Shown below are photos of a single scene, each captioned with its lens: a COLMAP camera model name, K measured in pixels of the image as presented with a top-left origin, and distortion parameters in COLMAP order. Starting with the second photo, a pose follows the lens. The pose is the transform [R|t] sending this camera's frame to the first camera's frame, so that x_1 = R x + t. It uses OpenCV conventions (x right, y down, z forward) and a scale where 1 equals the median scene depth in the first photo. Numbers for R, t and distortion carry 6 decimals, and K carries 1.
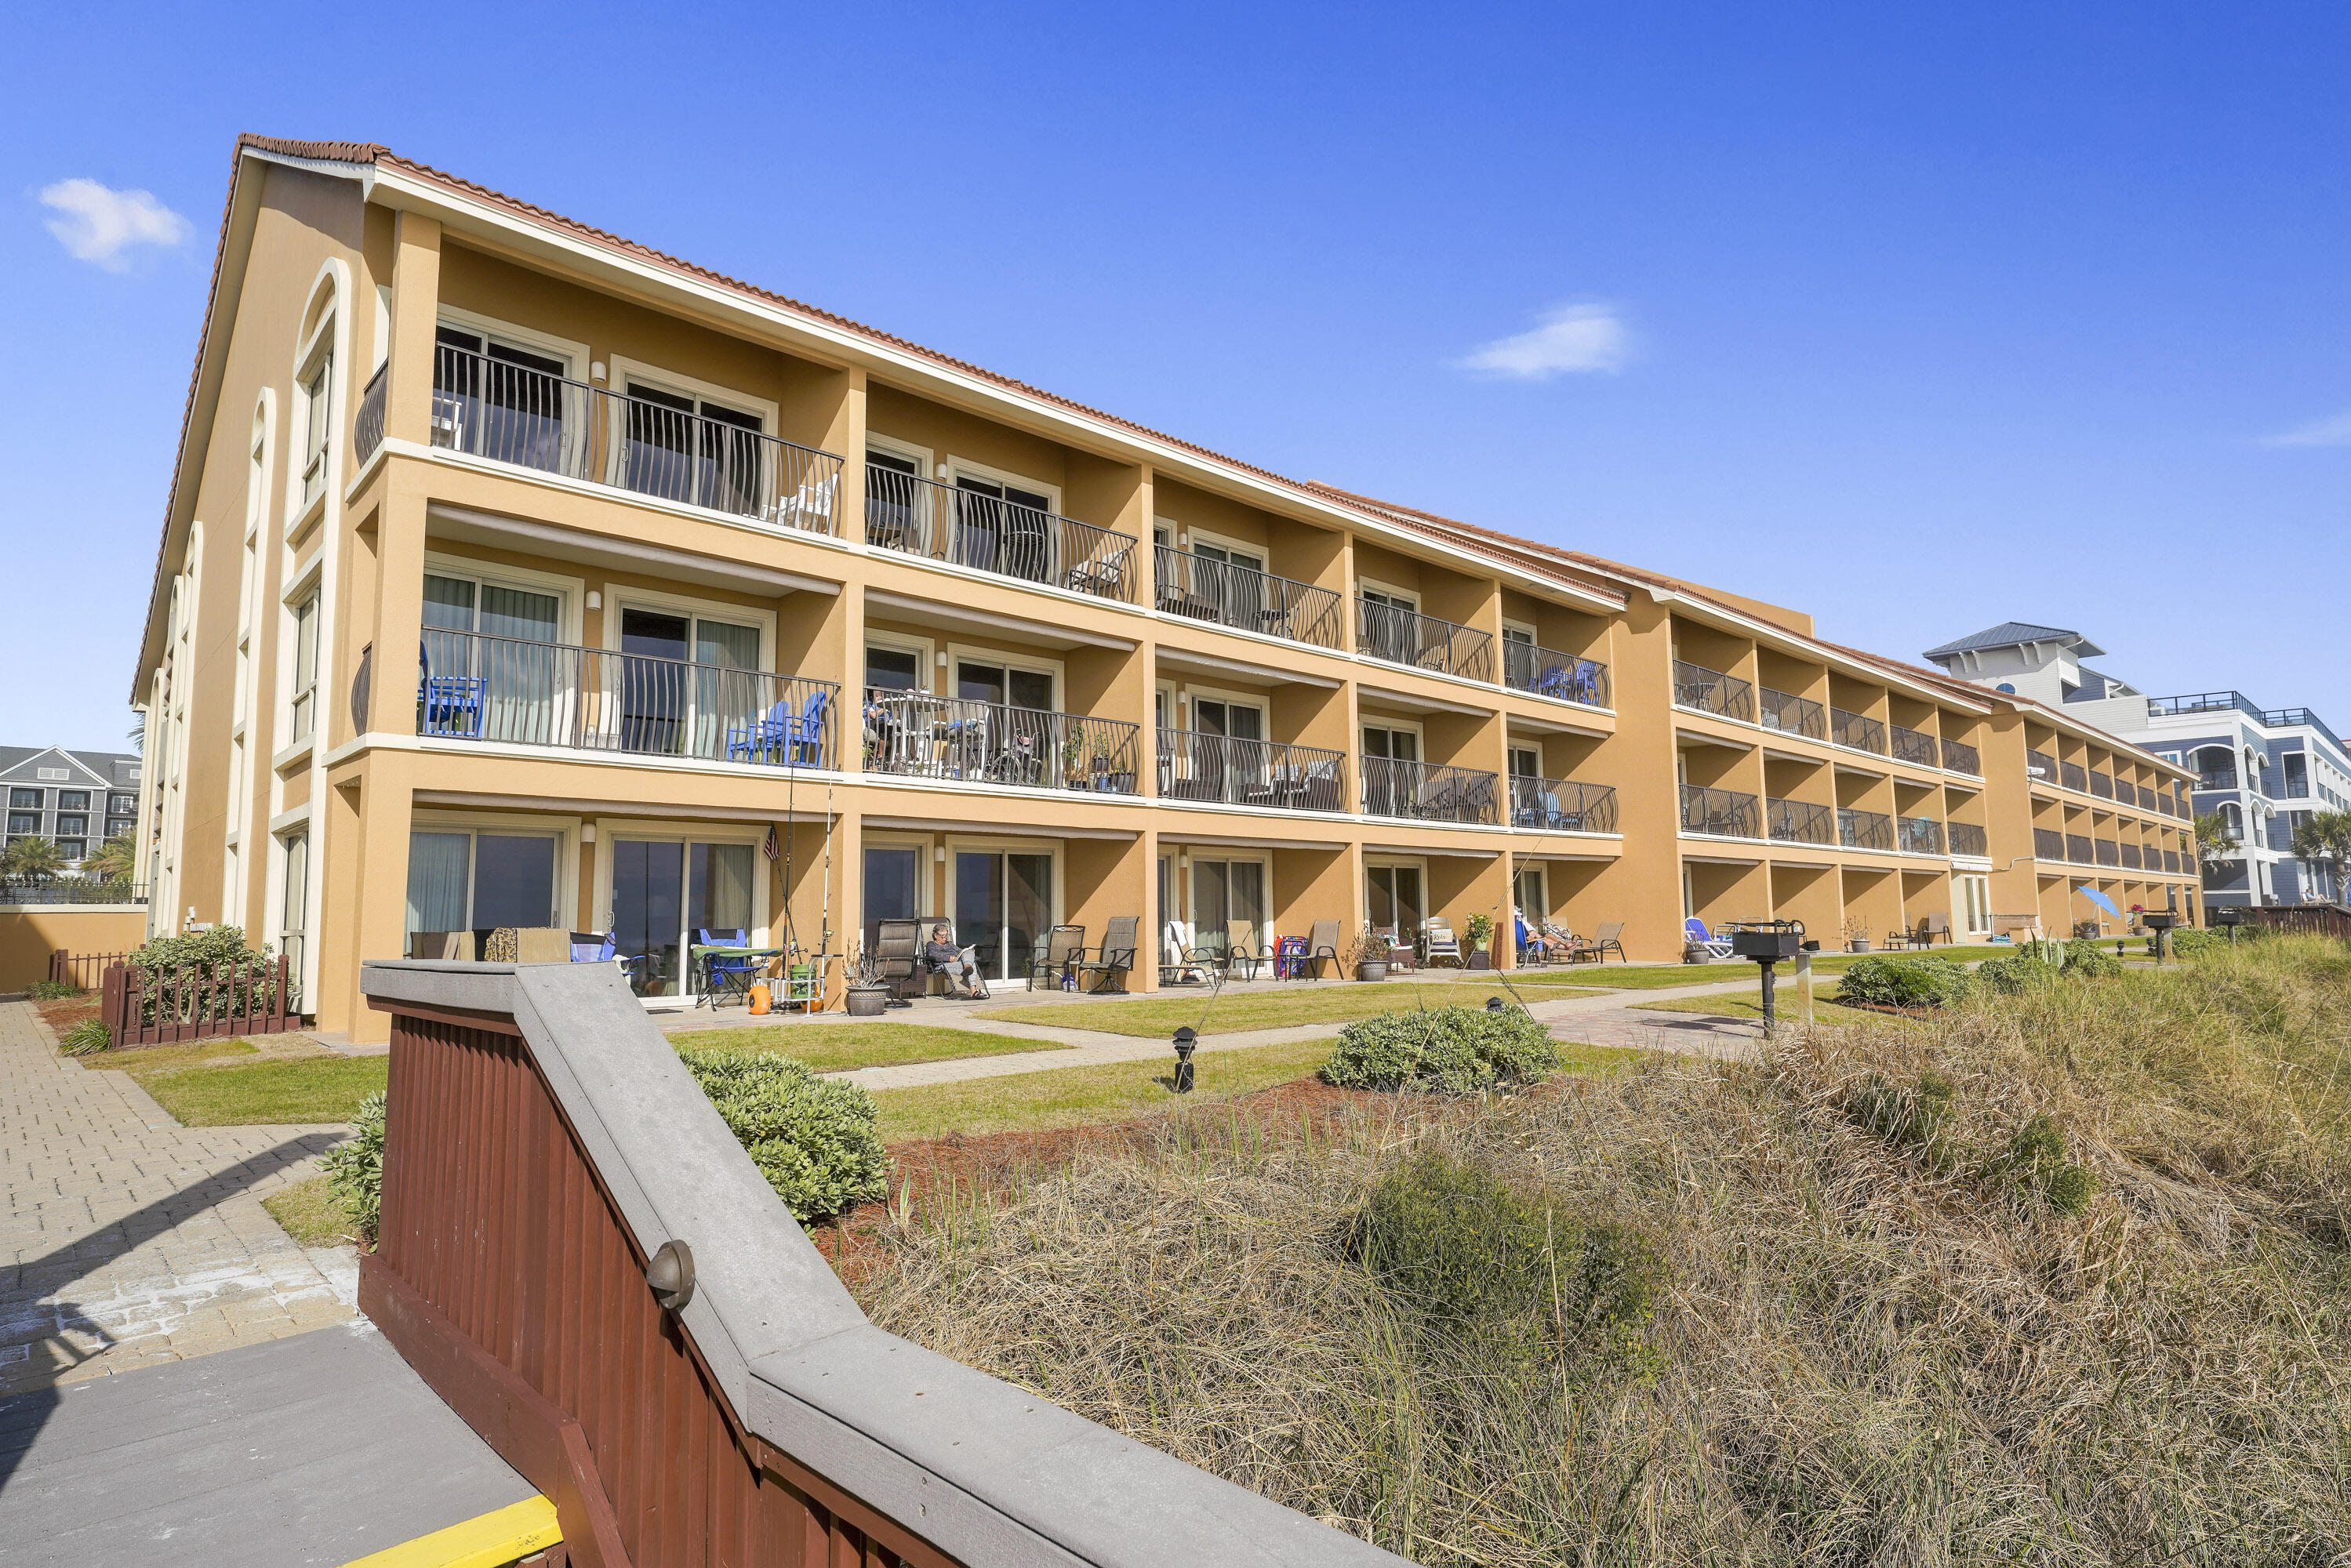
lens RADIAL K [[1252.3, 0, 1175.2], [0, 1252.3, 790.6], [0, 0, 1]] dist [0.021558, -0.001978]
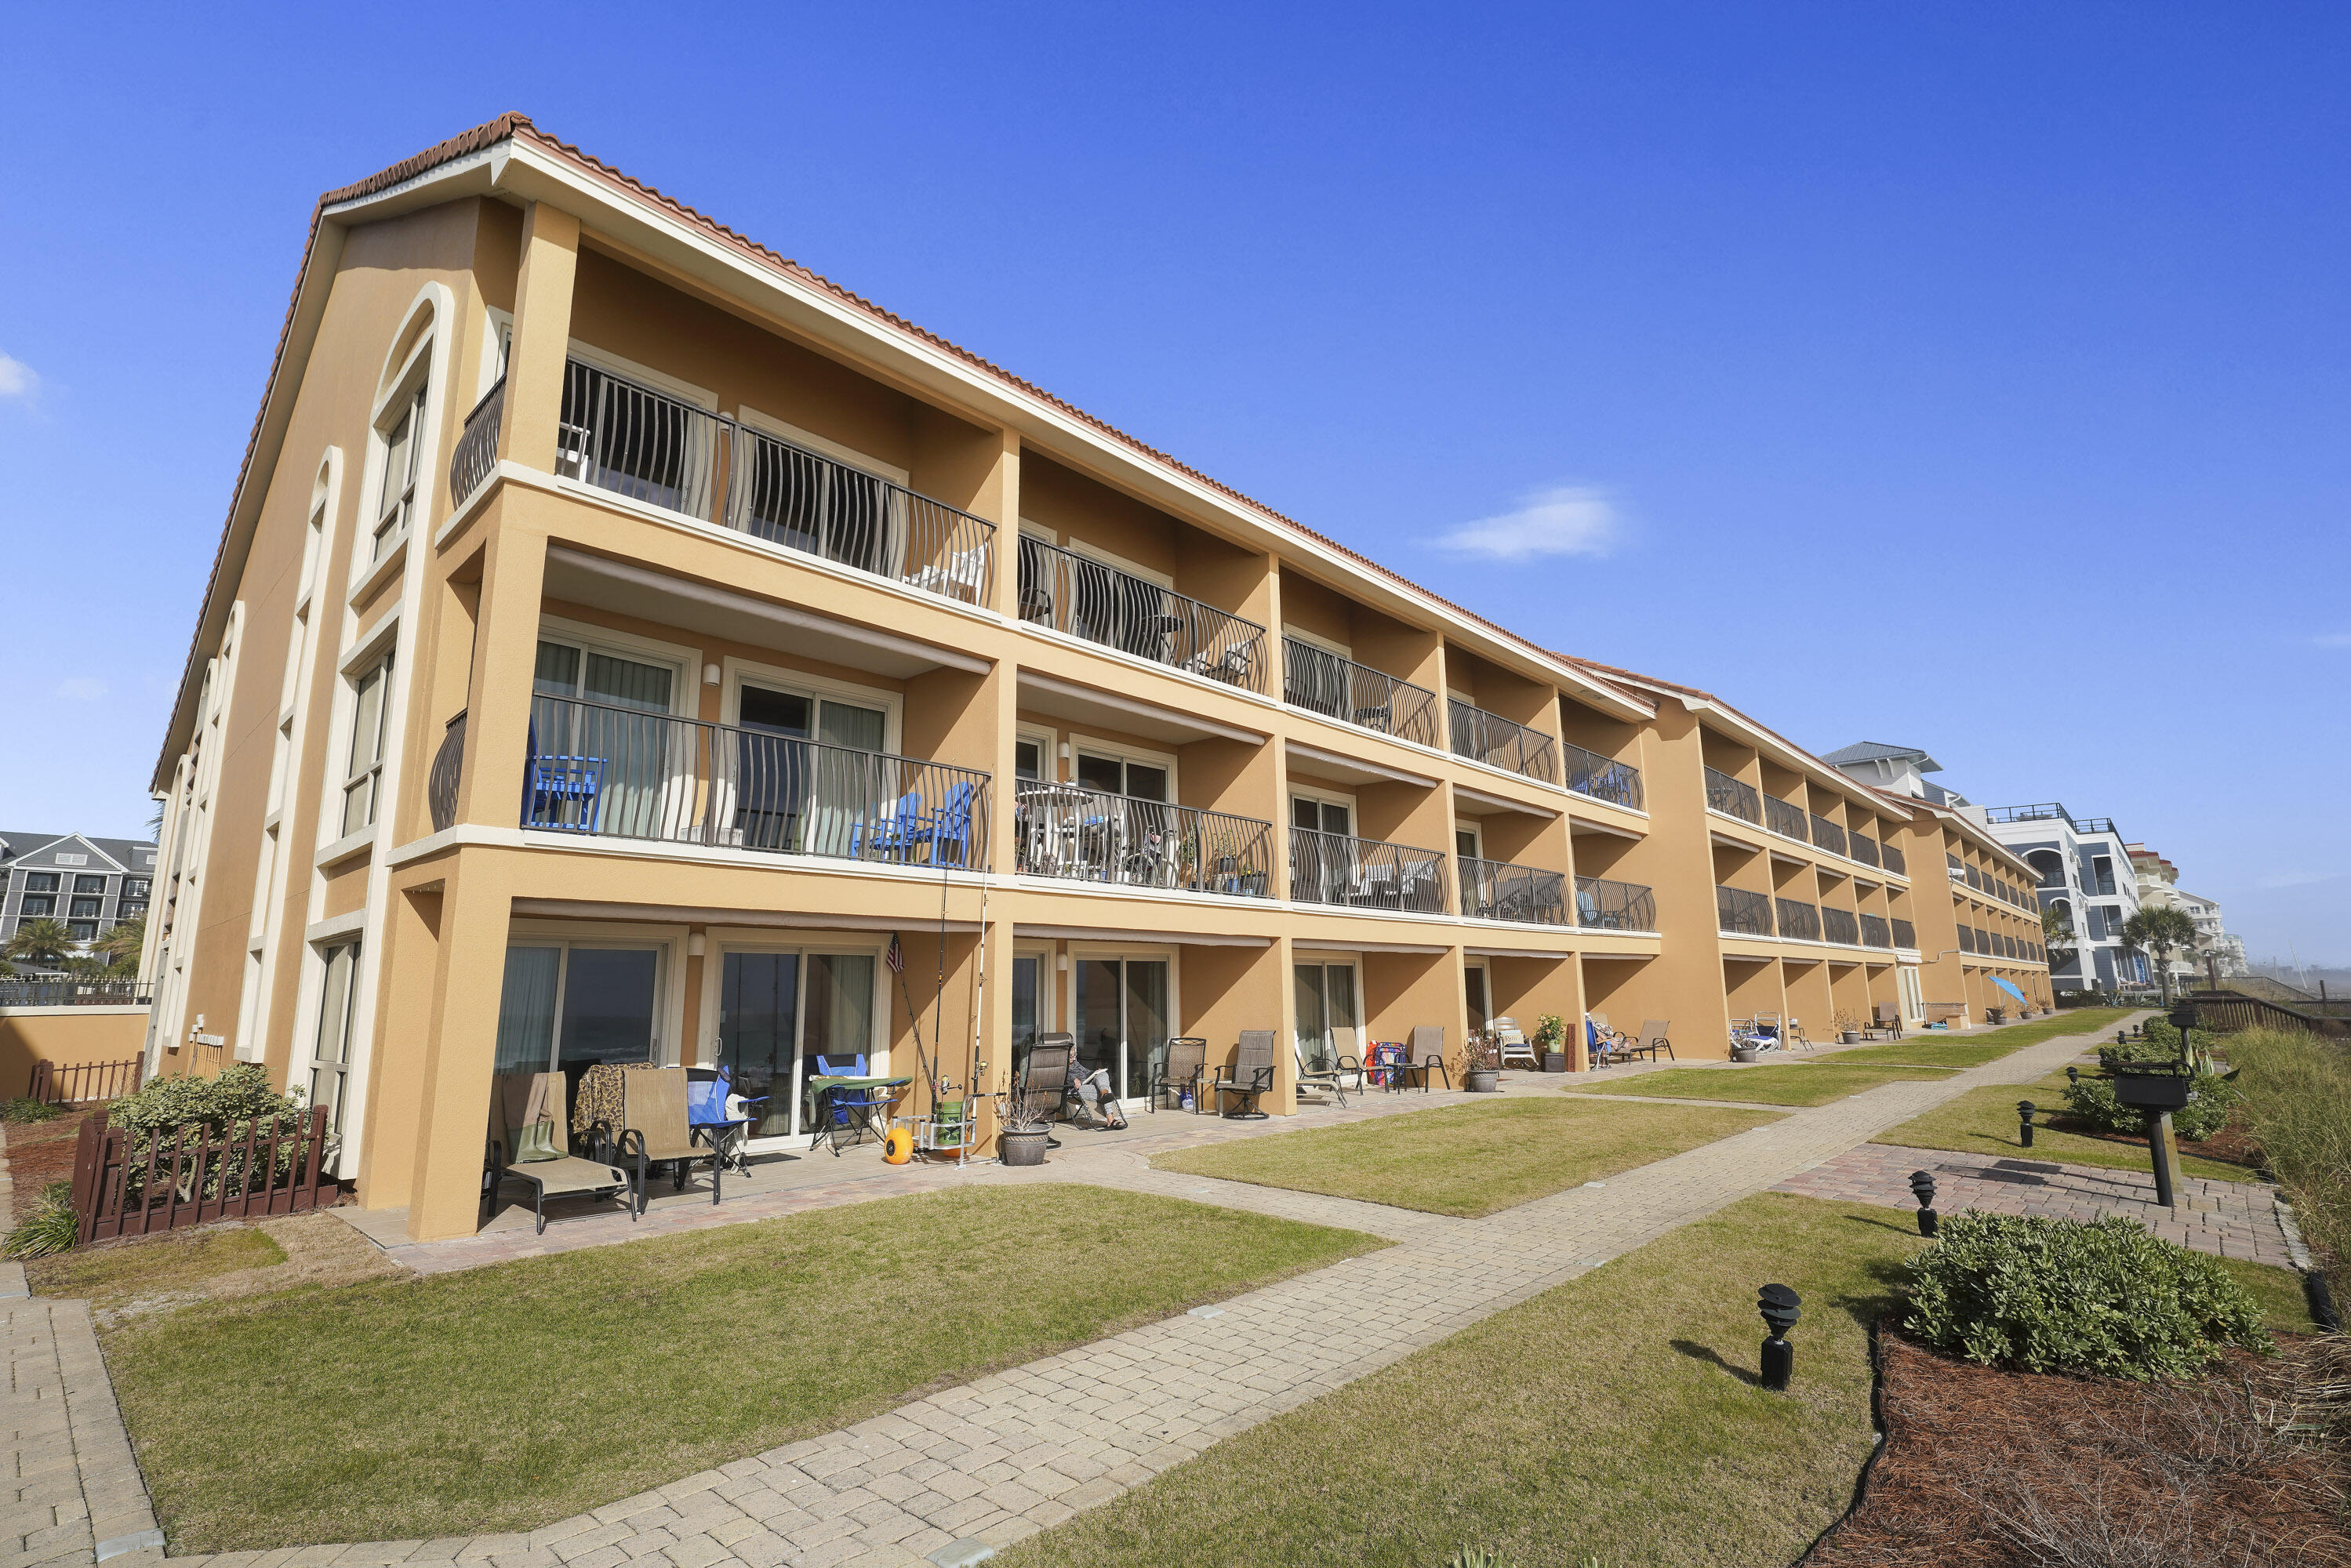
lens RADIAL K [[1094.6, 0, 1177.7], [0, 1094.6, 790.4], [0, 0, 1]] dist [0.002180, 0.003258]
pose [[0.997971, 0.011479, 0.062625, -0.143145], [-0.006337, 0.996636, -0.081710, -0.008861], [-0.063352, 0.081148, 0.994687, 0.178112]]
